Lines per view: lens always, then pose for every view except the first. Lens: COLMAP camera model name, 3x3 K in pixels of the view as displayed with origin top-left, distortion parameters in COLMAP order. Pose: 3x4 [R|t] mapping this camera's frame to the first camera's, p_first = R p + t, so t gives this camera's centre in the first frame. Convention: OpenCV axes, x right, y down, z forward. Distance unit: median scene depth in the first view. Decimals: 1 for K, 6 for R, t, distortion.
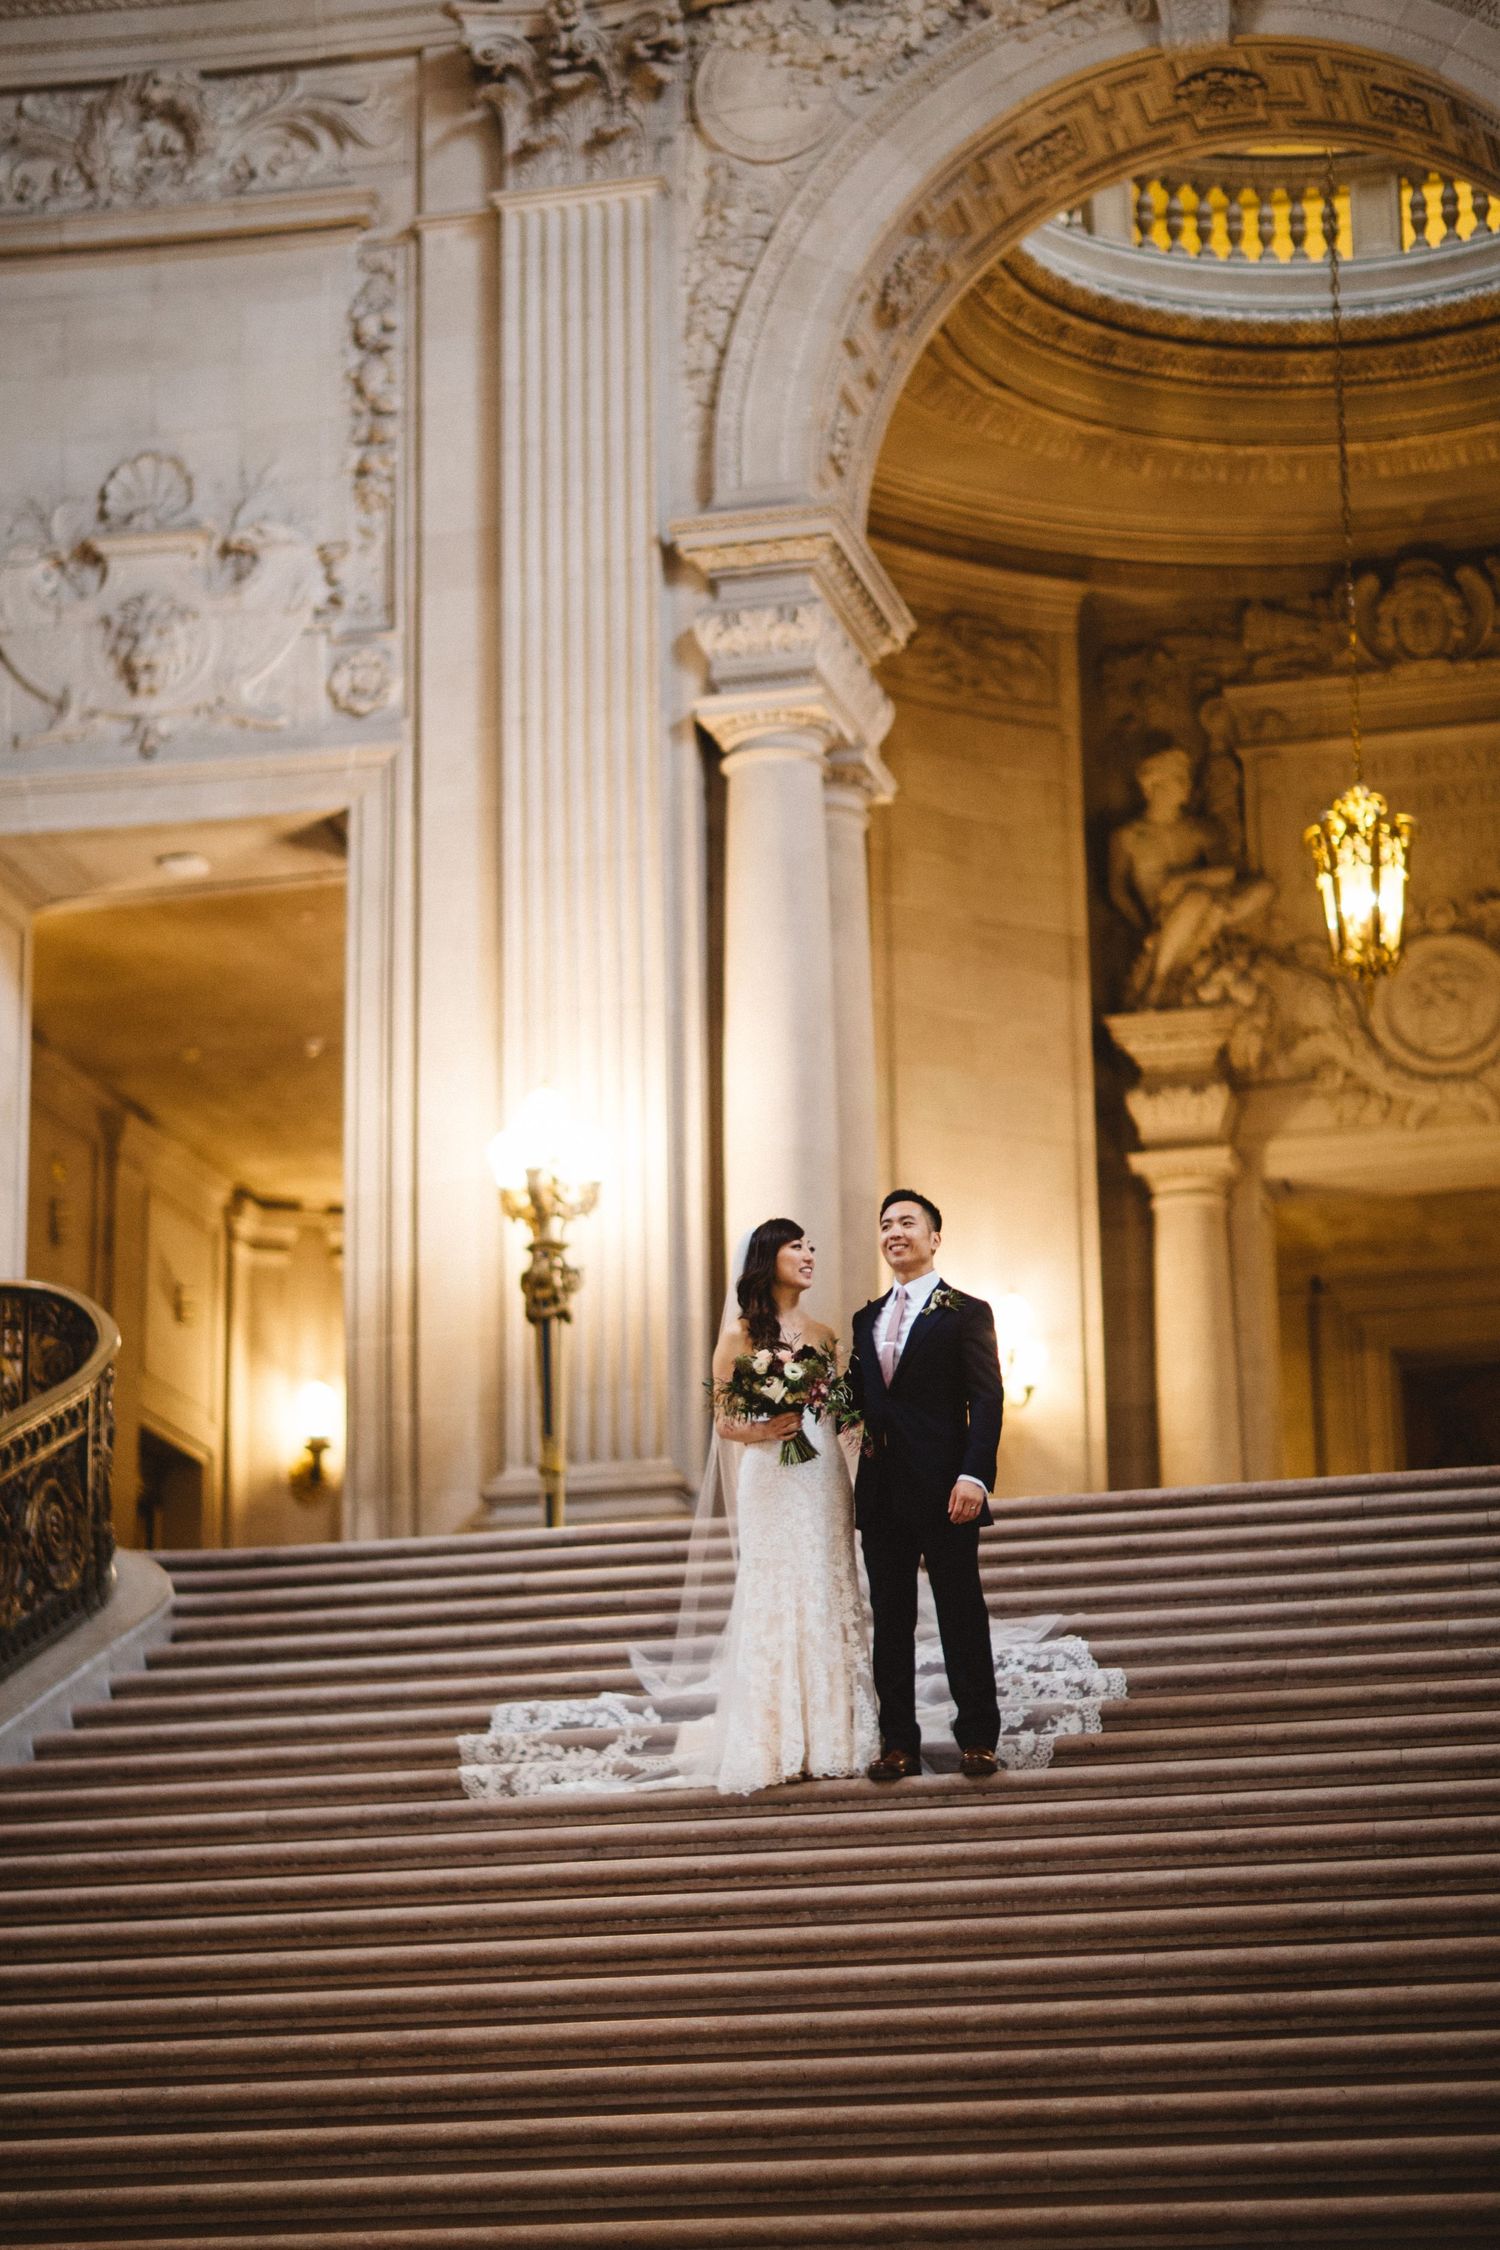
lens RADIAL K [[5292.6, 0, 750.0], [0, 5292.6, 1125.0], [0, 0, 1]] dist [-0.002887, 0.568235]
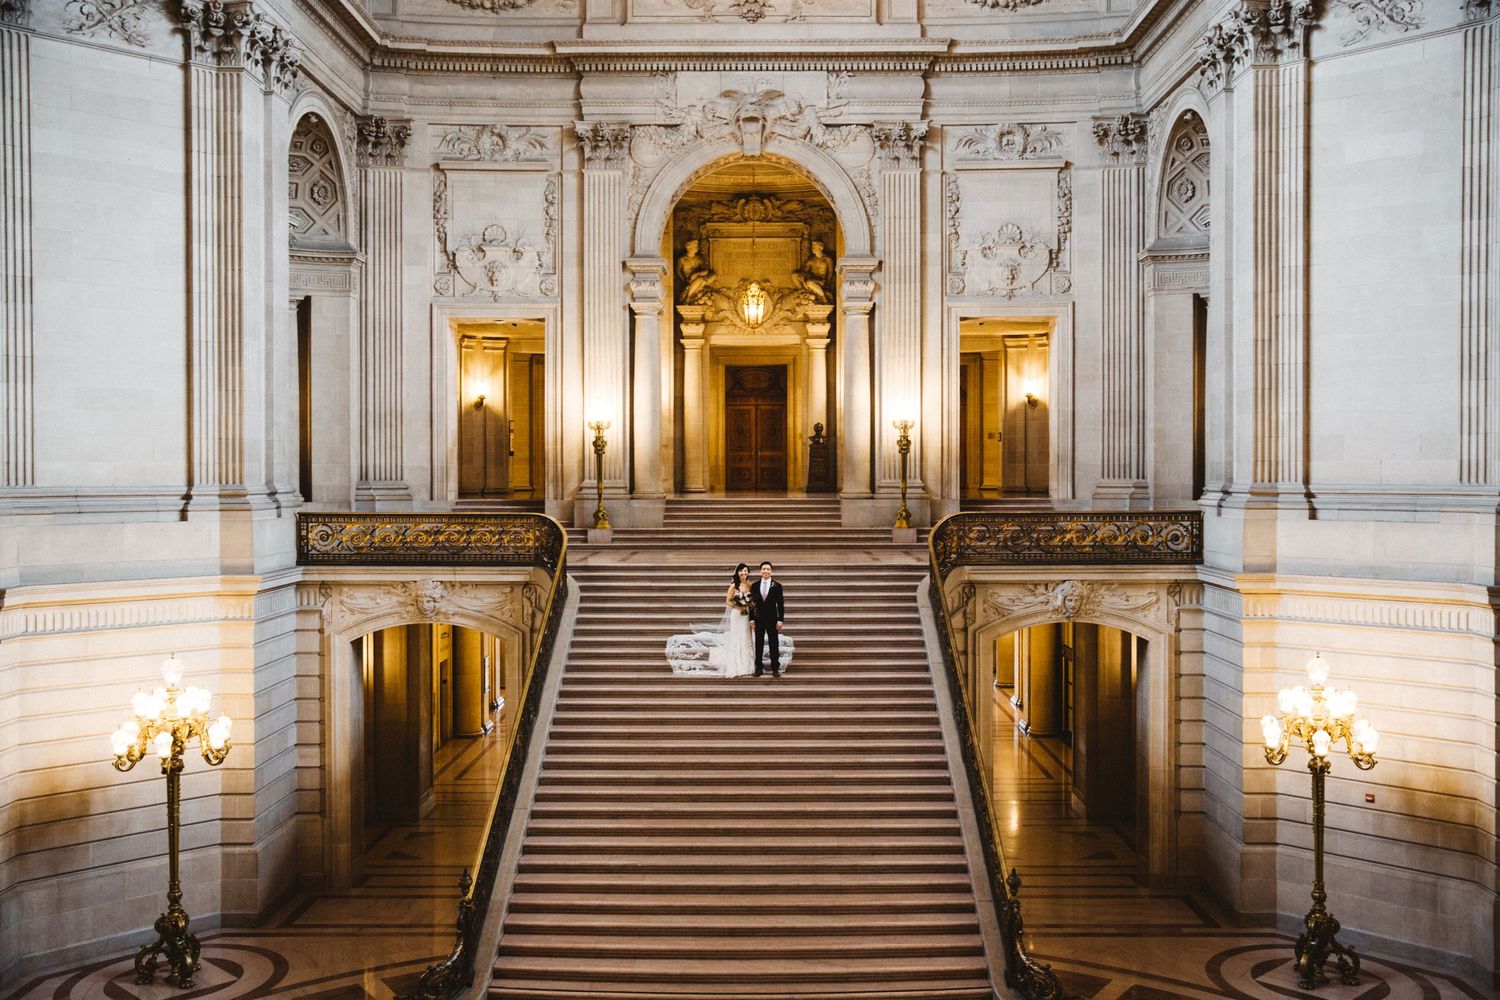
lens RADIAL K [[1471.7, 0, 757.9], [0, 1471.7, 482.1], [0, 0, 1]] dist [-0.022943, 0.100886]
pose [[0.969687, 0.009289, 0.244176, -0.195464], [-0.078994, 0.957537, 0.277278, -0.272702], [-0.231232, -0.288161, 0.929244, -0.183465]]
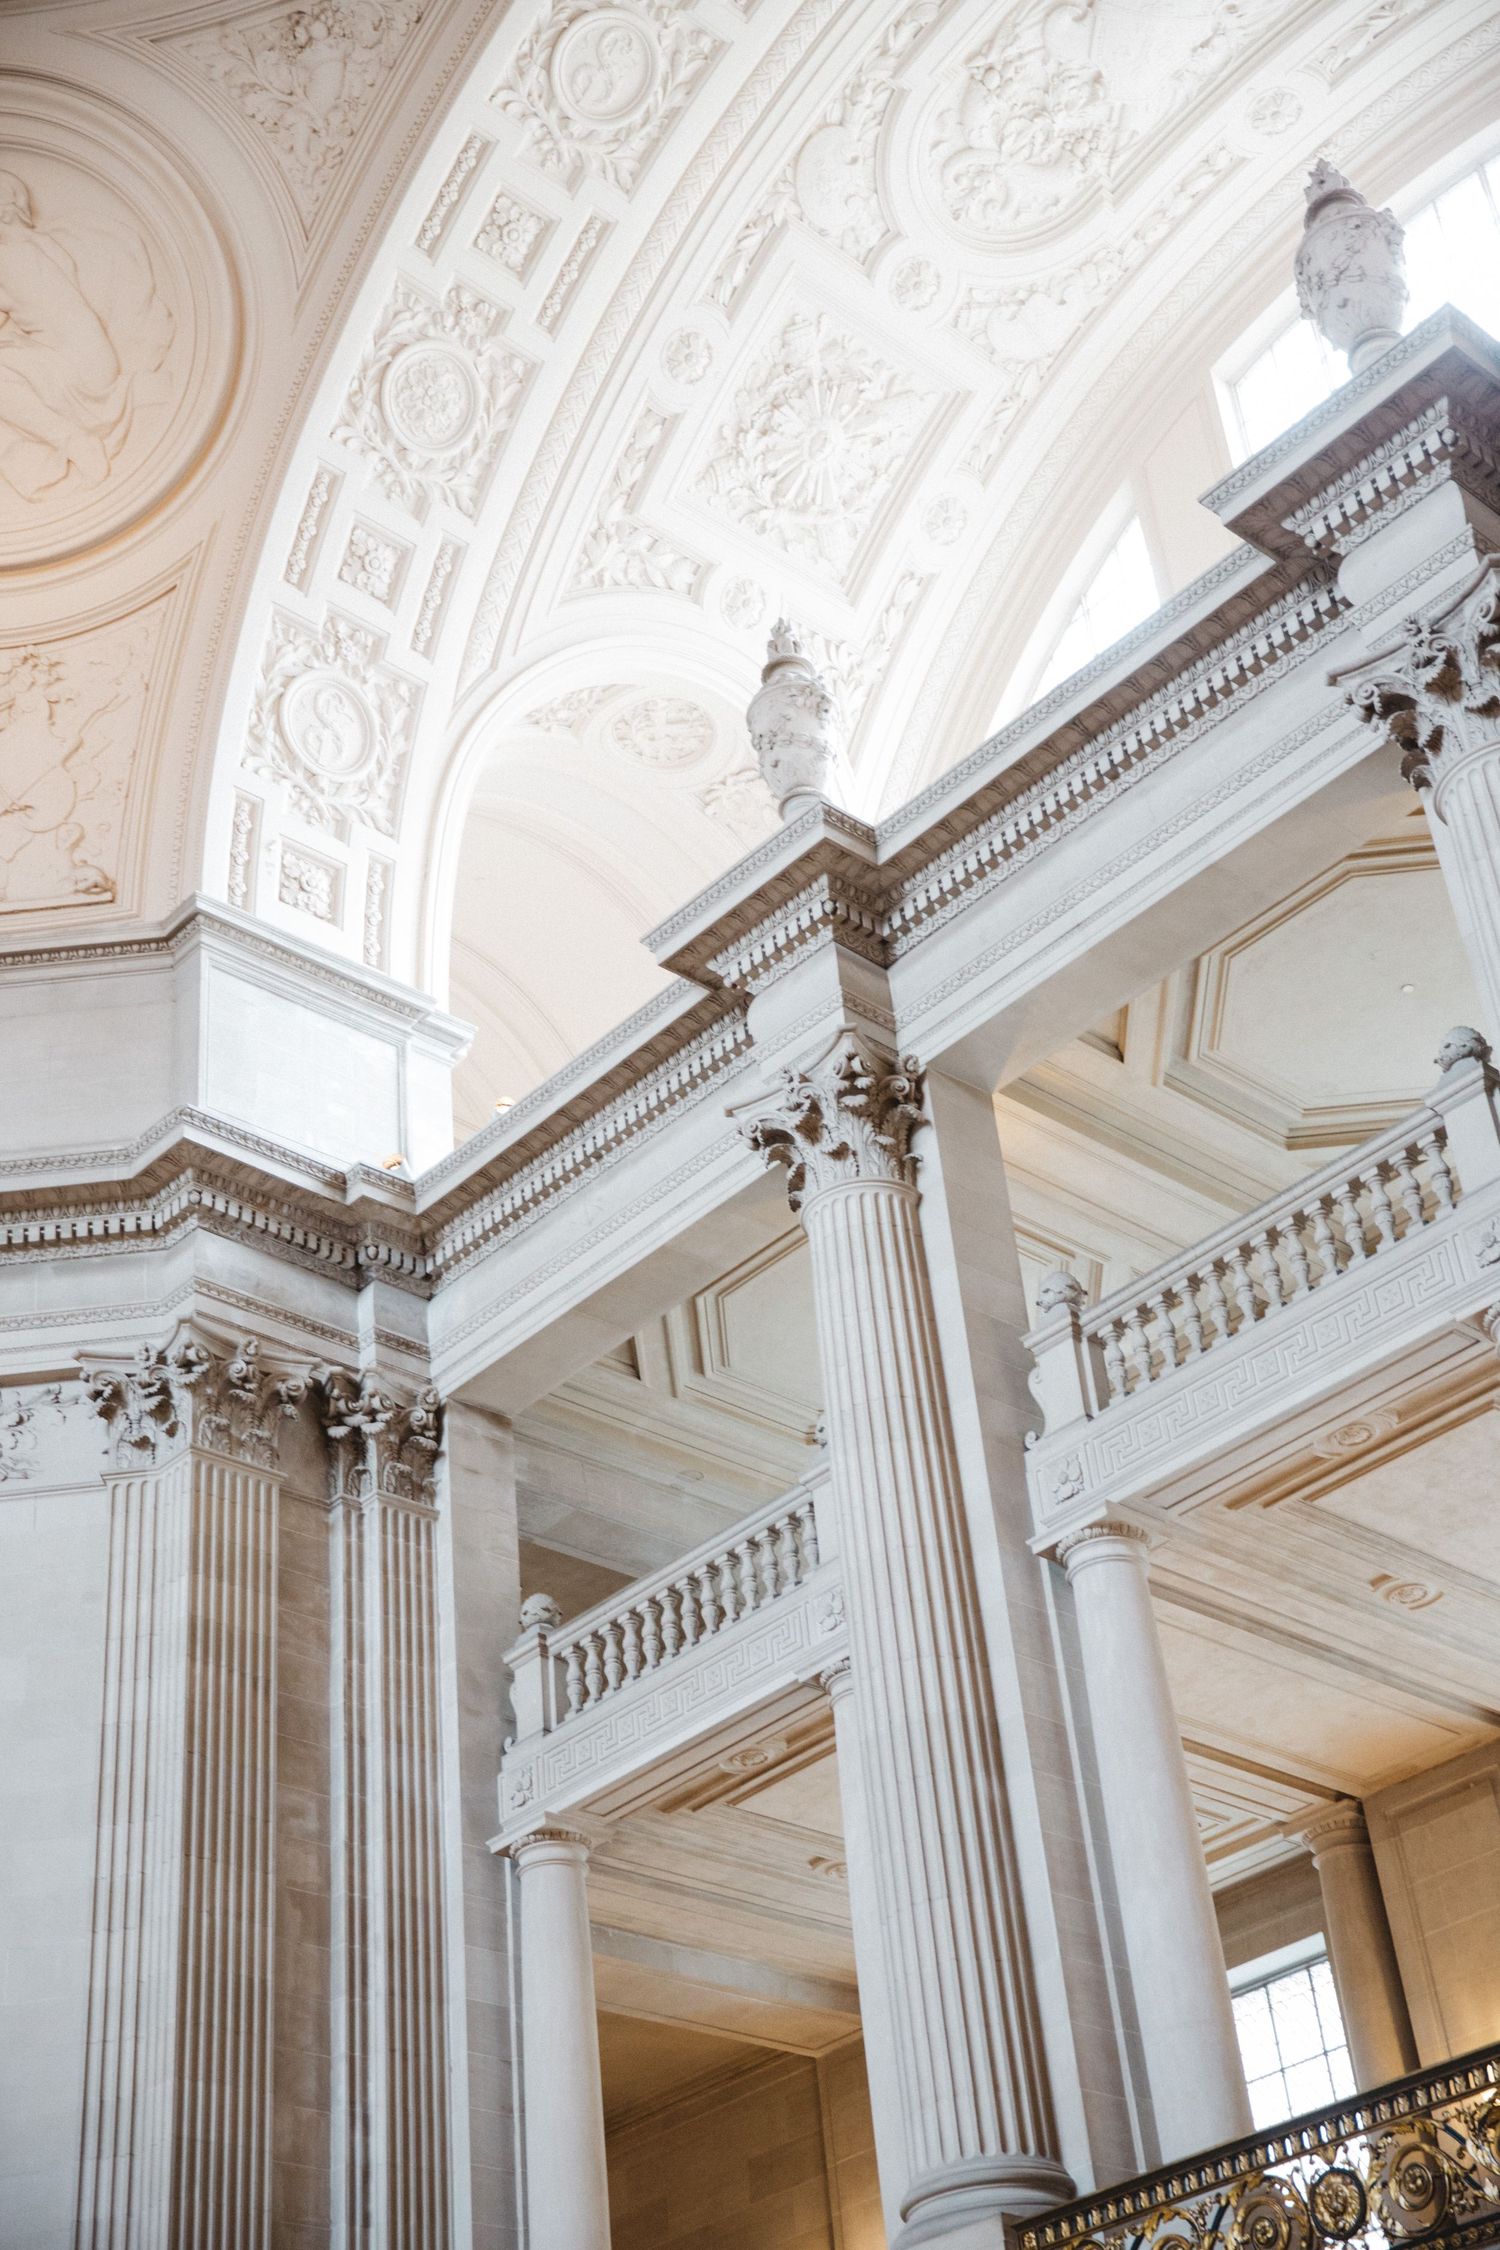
lens RADIAL K [[3093.5, 0, 750.0], [0, 3093.5, 1125.0], [0, 0, 1]] dist [0.079386, 0.007975]
pose [[0.552948, 0.453042, 0.699286, -0.199530], [-0.155941, 0.880701, -0.447267, -0.035681], [-0.818493, 0.138268, 0.557630, -0.118300]]
